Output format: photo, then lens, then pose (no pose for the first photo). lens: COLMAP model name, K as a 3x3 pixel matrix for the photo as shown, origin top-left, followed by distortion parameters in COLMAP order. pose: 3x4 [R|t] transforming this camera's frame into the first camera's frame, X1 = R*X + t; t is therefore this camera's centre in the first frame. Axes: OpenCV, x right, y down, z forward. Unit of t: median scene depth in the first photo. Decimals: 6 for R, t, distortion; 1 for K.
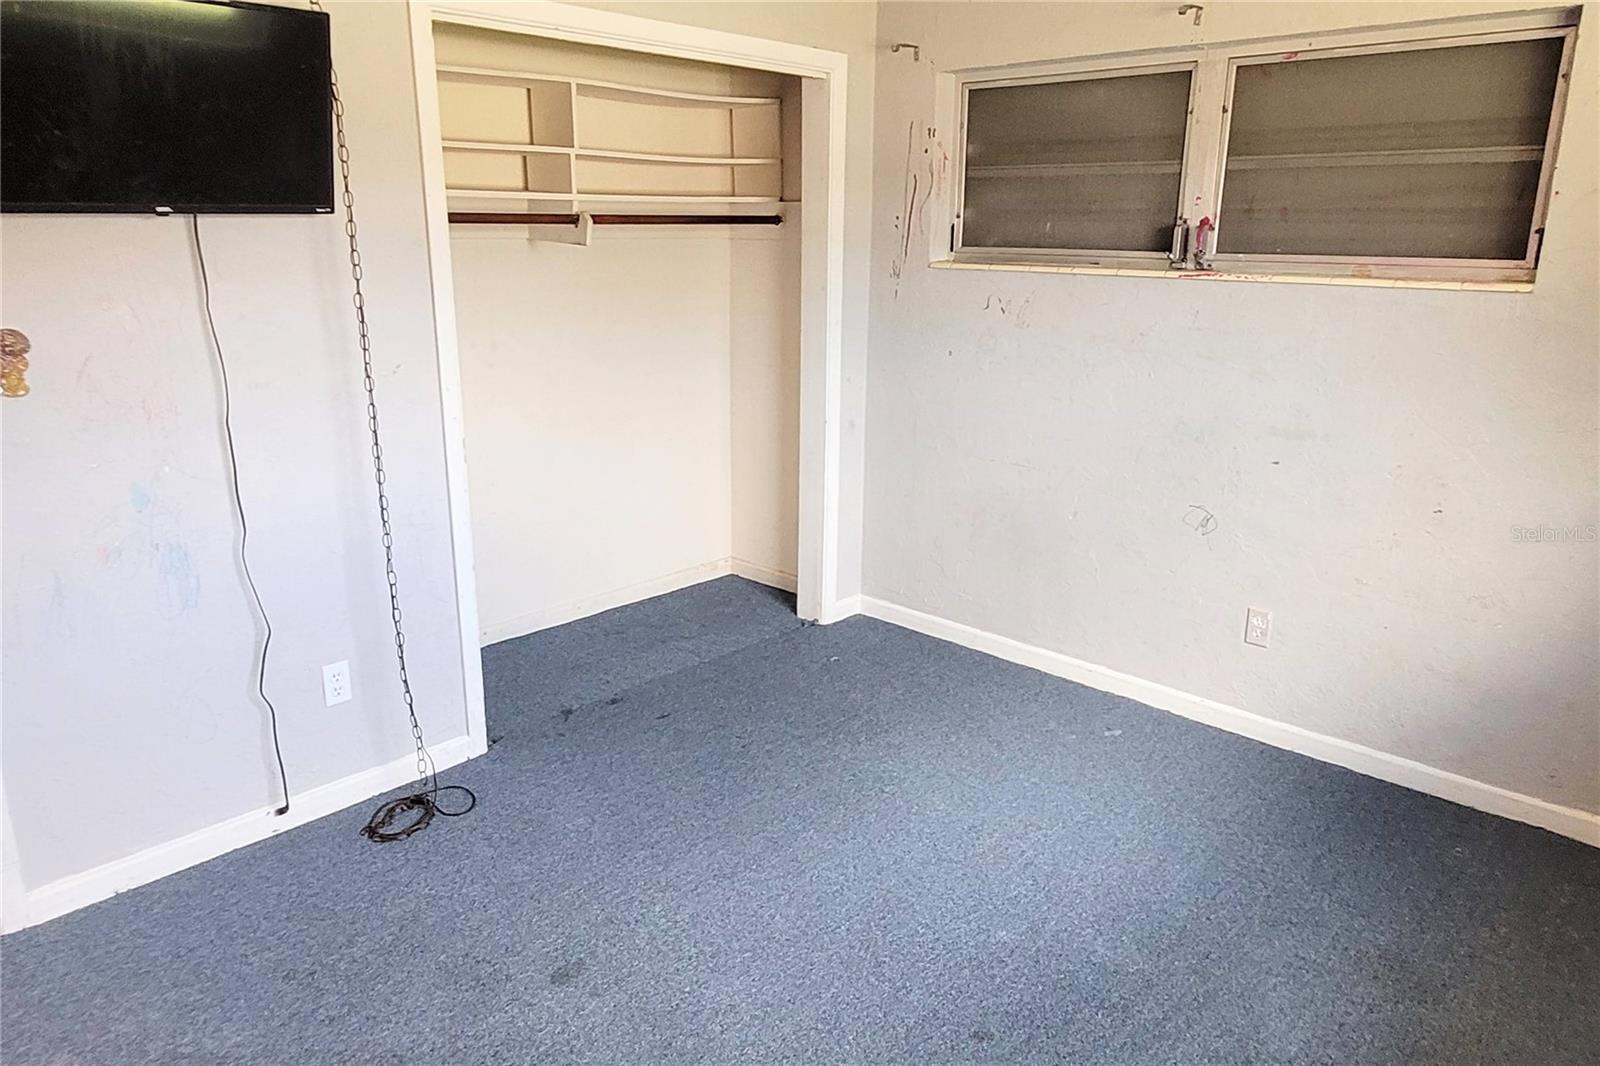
lens RADIAL K [[1098.8, 0, 802.5], [0, 1098.8, 528.7], [0, 0, 1]] dist [-0.000257, 0.005032]
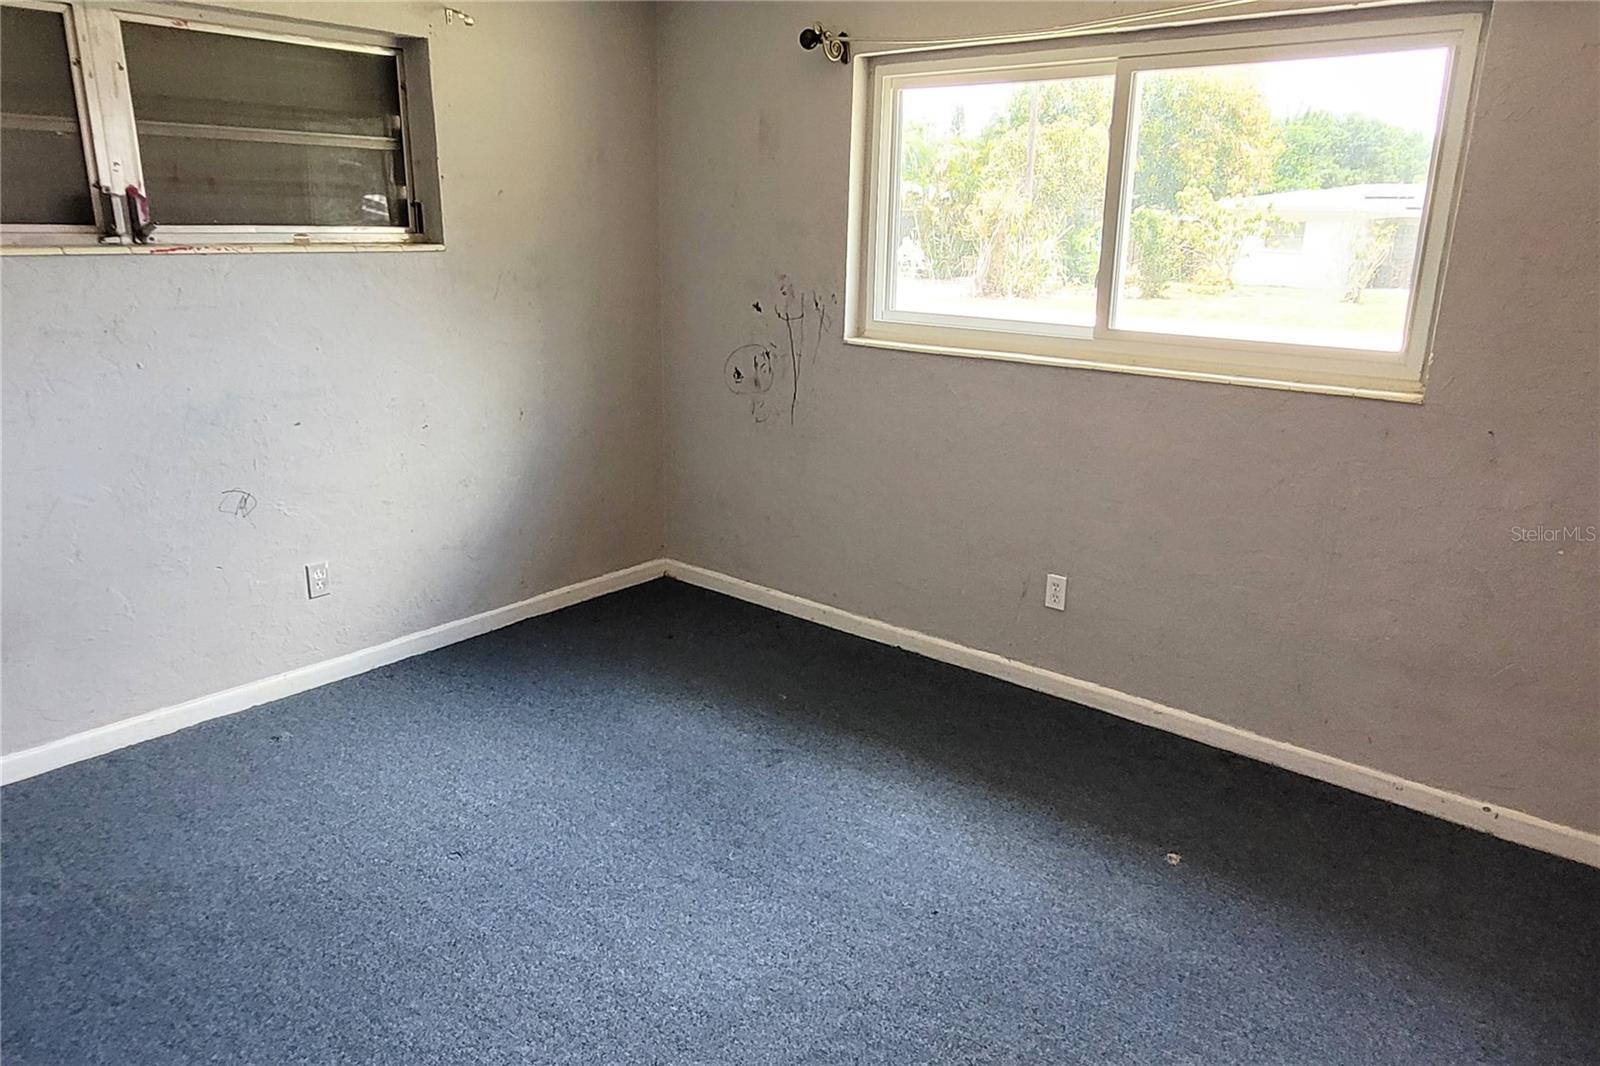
lens RADIAL K [[1098.8, 0, 802.5], [0, 1098.8, 528.7], [0, 0, 1]] dist [-0.000257, 0.005032]
pose [[-0.061846, -0.287508, 0.955779, -0.666678], [0.246000, 0.923679, 0.293770, -0.165520], [-0.967295, 0.253291, 0.013601, 0.569024]]
